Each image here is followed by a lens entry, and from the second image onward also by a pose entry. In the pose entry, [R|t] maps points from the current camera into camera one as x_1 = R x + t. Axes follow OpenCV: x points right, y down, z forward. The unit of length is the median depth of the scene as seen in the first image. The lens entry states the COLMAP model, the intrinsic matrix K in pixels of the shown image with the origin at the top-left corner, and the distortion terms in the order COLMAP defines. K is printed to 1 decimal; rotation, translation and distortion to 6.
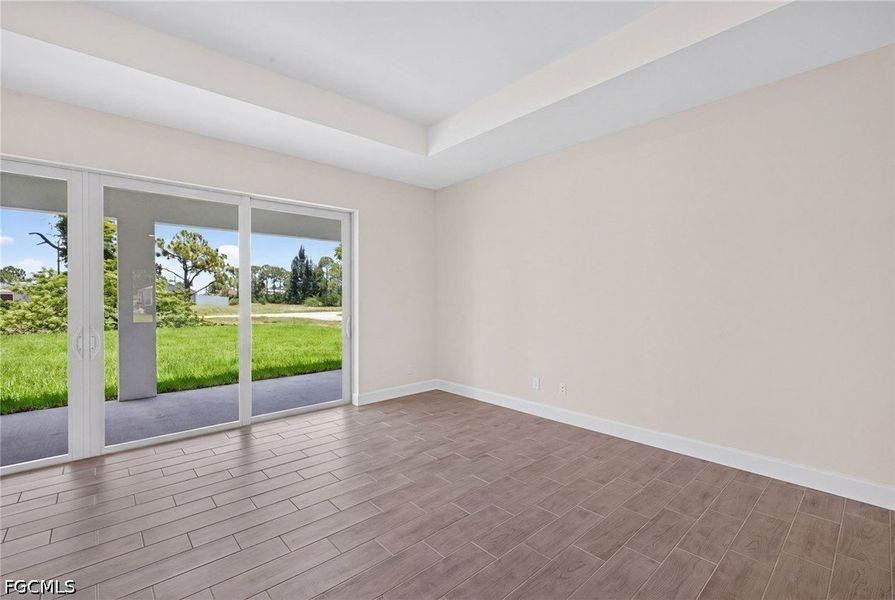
lens RADIAL K [[385.4, 0, 444.4], [0, 385.4, 299.0], [0, 0, 1]] dist [0.002863, 0.000330]
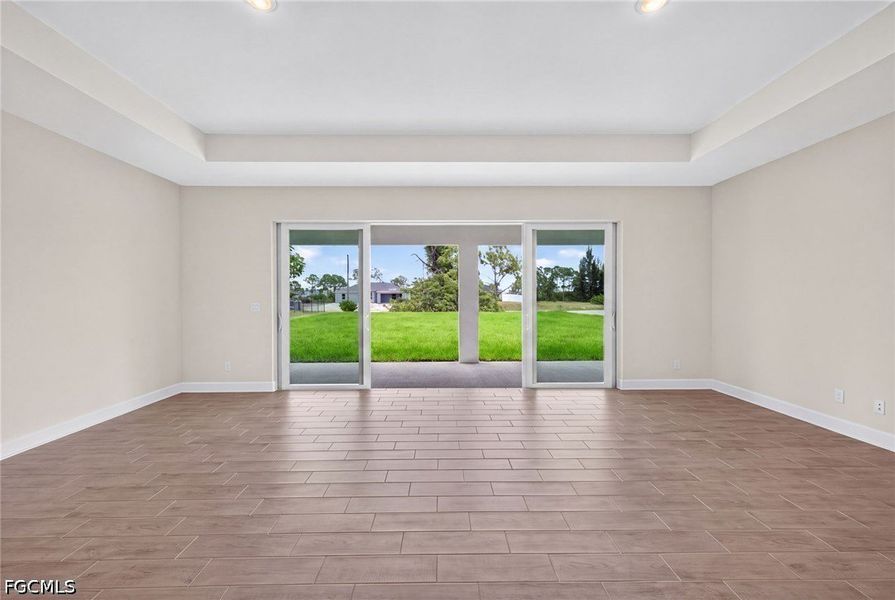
lens RADIAL K [[375.7, 0, 447.5], [0, 375.7, 300.0], [0, 0, 1]] dist [0.002142, 0.000138]
pose [[0.754137, 0.005424, -0.656695, 0.117464], [-0.000398, 0.999969, 0.007802, -0.001519], [0.656717, -0.005622, 0.754116, -0.186734]]
